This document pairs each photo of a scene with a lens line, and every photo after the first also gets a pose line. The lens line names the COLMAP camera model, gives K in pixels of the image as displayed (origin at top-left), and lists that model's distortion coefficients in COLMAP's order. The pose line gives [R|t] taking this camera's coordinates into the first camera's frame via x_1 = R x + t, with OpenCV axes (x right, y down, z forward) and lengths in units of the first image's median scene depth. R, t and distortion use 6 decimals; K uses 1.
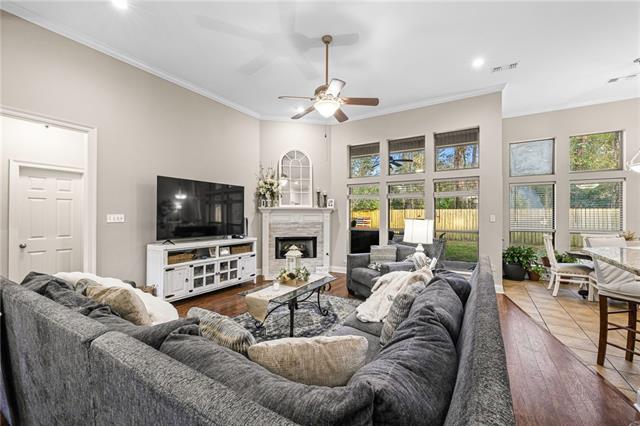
lens RADIAL K [[269.8, 0, 318.0], [0, 269.8, 214.7], [0, 0, 1]] dist [0.002234, -0.000143]
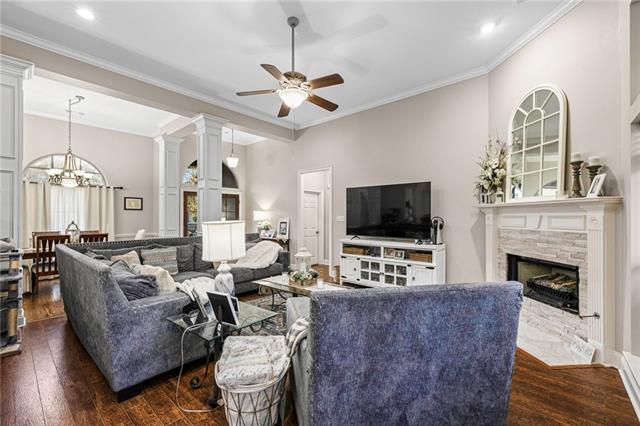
lens RADIAL K [[269.8, 0, 318.1], [0, 269.8, 215.9], [0, 0, 1]] dist [0.002234, -0.000143]
pose [[-0.154609, -0.005722, -0.987959, 0.597290], [0.001305, 0.999981, -0.005996, 0.003669], [0.987975, -0.002217, -0.154599, 0.803943]]
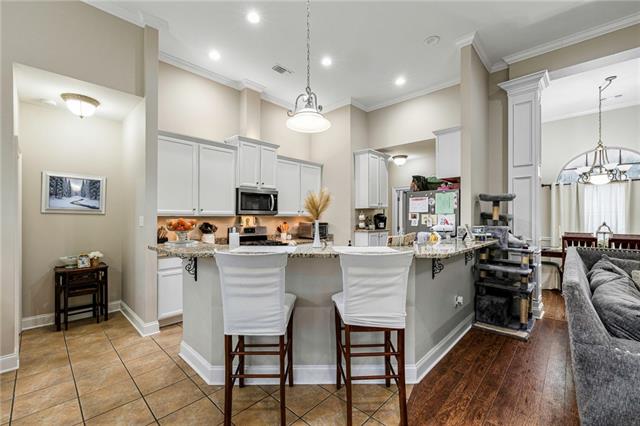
lens RADIAL K [[269.8, 0, 317.4], [0, 269.8, 216.3], [0, 0, 1]] dist [0.002234, -0.000143]
pose [[-0.980354, -0.003463, 0.197218, 0.493628], [-0.004301, 0.999983, -0.003824, 0.003636], [-0.197202, -0.004598, -0.980352, 0.803173]]
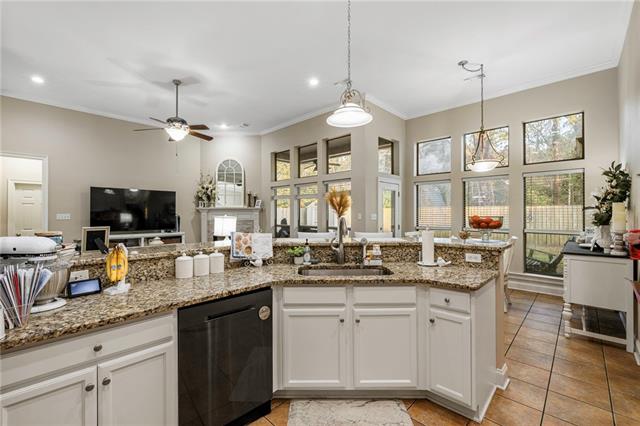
lens RADIAL K [[269.8, 0, 313.9], [0, 269.8, 212.3], [0, 0, 1]] dist [0.002234, -0.000143]
pose [[0.977083, -0.005466, -0.212790, 0.640150], [0.004948, 0.999983, -0.002967, 0.000404], [0.212802, 0.001846, 0.977094, -0.102957]]
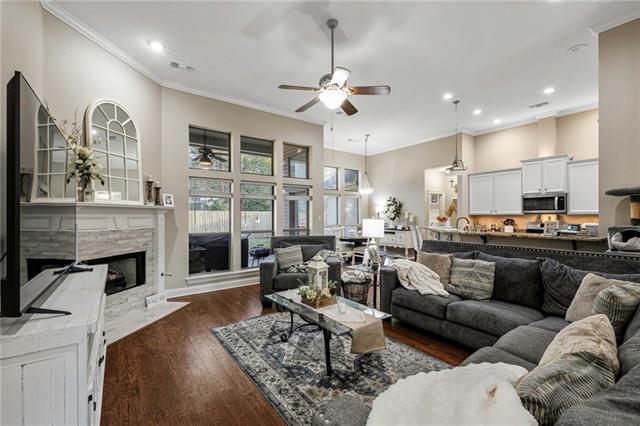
lens RADIAL K [[269.8, 0, 314.1], [0, 269.8, 213.7], [0, 0, 1]] dist [0.002234, -0.000143]
pose [[0.374041, 0.003091, 0.927407, -0.552900], [0.005382, 0.999970, -0.005504, -0.001034], [-0.927396, 0.007050, 0.374014, 0.473315]]
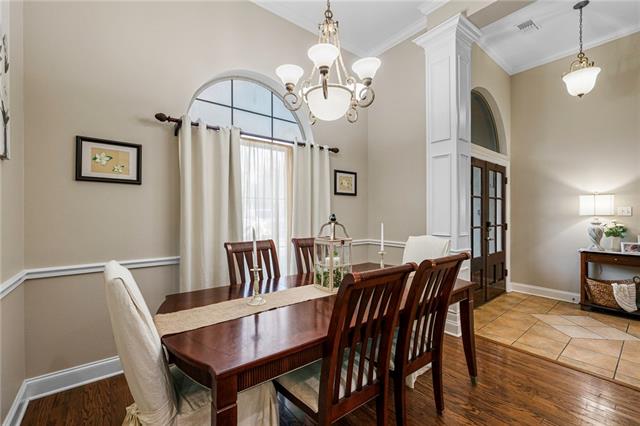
lens RADIAL K [[280.3, 0, 330.3], [0, 280.3, 211.7], [0, 0, 1]] dist [0.024630, 0.000213]
pose [[-0.319047, -0.006071, -0.947720, 0.113793], [-0.001903, 0.999982, -0.005765, 0.013533], [0.947737, -0.000036, -0.319052, -0.126993]]
